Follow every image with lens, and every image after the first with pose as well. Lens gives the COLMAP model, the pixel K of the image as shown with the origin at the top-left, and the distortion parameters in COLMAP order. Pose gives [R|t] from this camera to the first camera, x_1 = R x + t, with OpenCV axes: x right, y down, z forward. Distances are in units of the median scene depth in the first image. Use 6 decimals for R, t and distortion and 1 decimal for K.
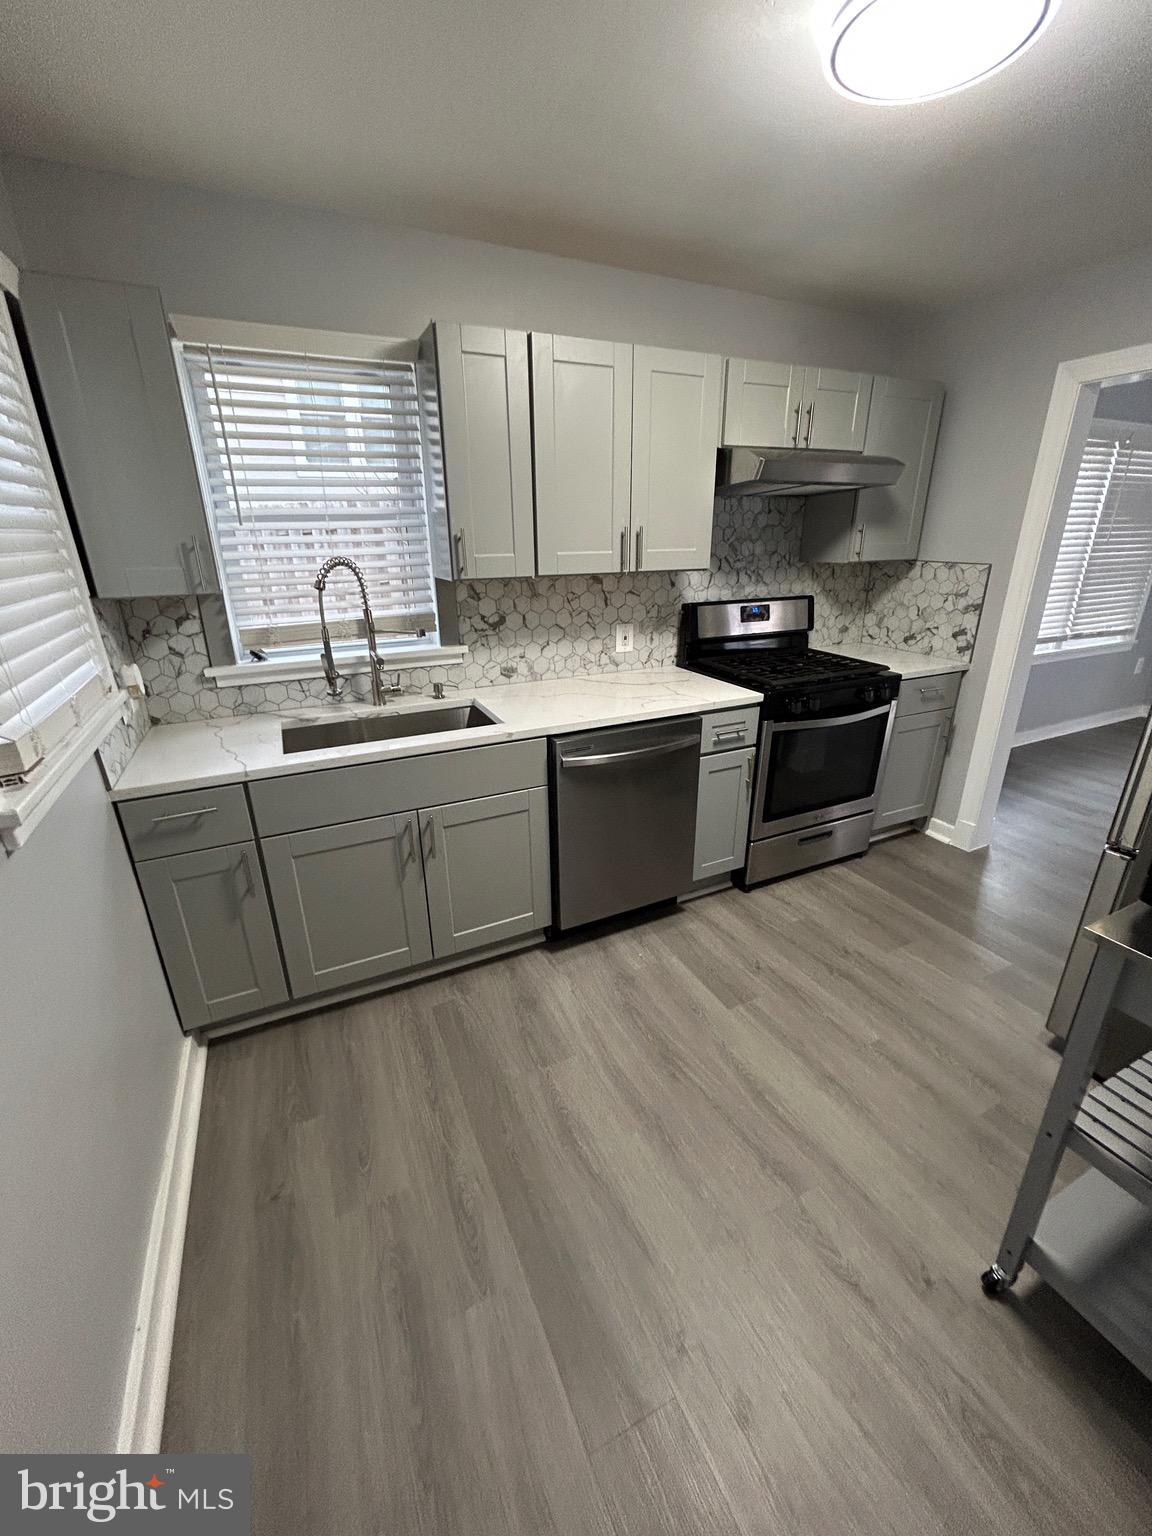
lens RADIAL K [[615.4, 0, 574.2], [0, 615.4, 766.6], [0, 0, 1]] dist [-0.000086, -0.000245]
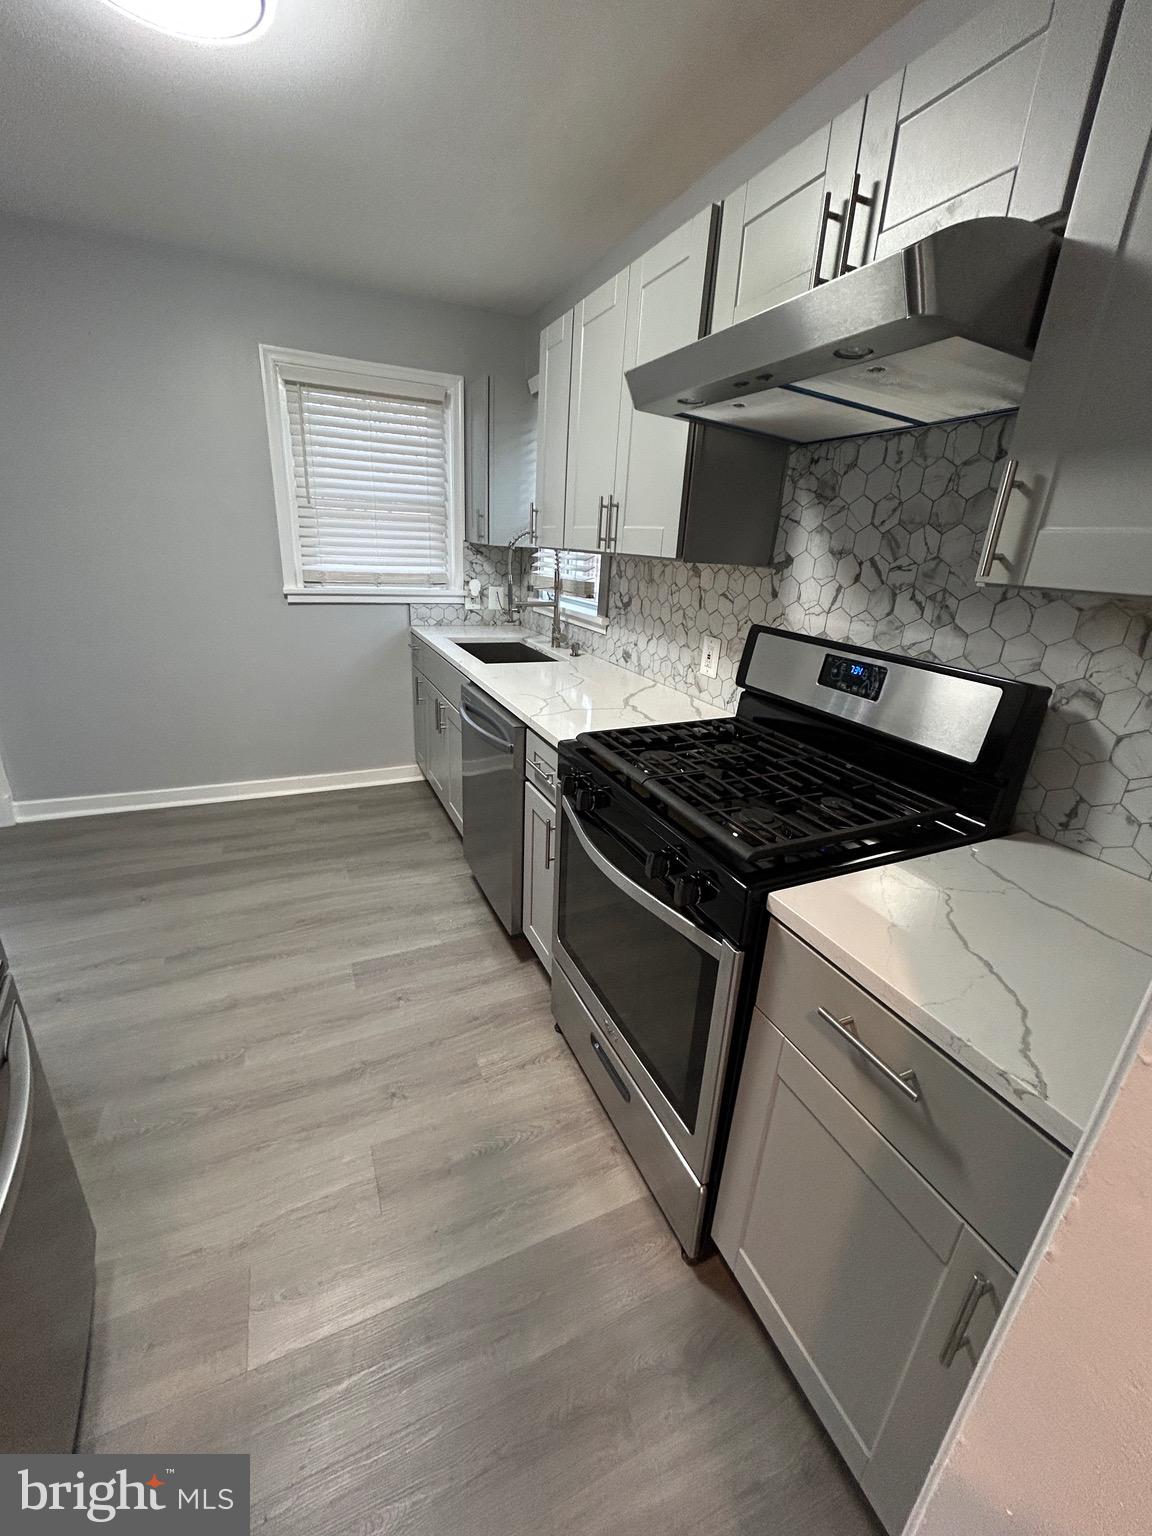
lens RADIAL K [[615.4, 0, 576.5], [0, 615.4, 764.7], [0, 0, 1]] dist [-0.000086, -0.000245]
pose [[-0.012303, 0.355868, -0.934455, 0.858679], [-0.398072, 0.855536, 0.331054, -0.295690], [0.917272, 0.376054, 0.131135, 0.861092]]
